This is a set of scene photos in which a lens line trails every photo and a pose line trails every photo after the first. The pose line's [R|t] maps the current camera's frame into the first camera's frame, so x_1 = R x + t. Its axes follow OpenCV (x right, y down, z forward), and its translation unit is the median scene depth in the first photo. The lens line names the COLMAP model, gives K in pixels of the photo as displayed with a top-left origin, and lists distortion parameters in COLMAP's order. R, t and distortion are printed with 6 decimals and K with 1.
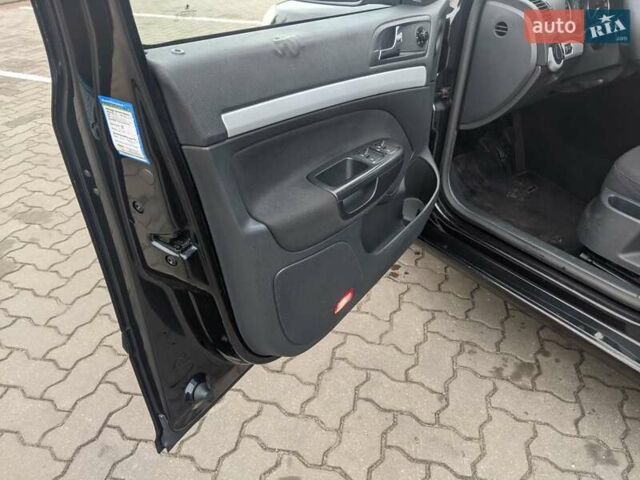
lens RADIAL K [[538.0, 0, 319.3], [0, 538.0, 235.0], [0, 0, 1]] dist [0.031119, -0.051411]
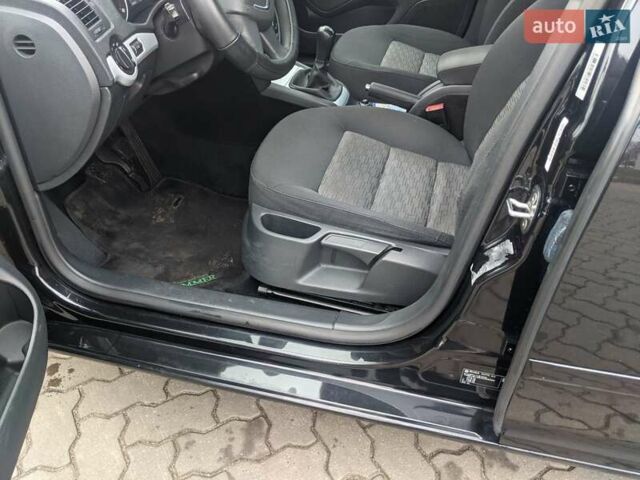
lens RADIAL K [[538.0, 0, 318.7], [0, 538.0, 243.9], [0, 0, 1]] dist [0.031119, -0.051411]
pose [[0.776637, -0.406746, 0.481033, 0.180484], [0.353750, 0.913436, 0.201236, -0.151718], [-0.521245, 0.013878, 0.853294, 0.240248]]
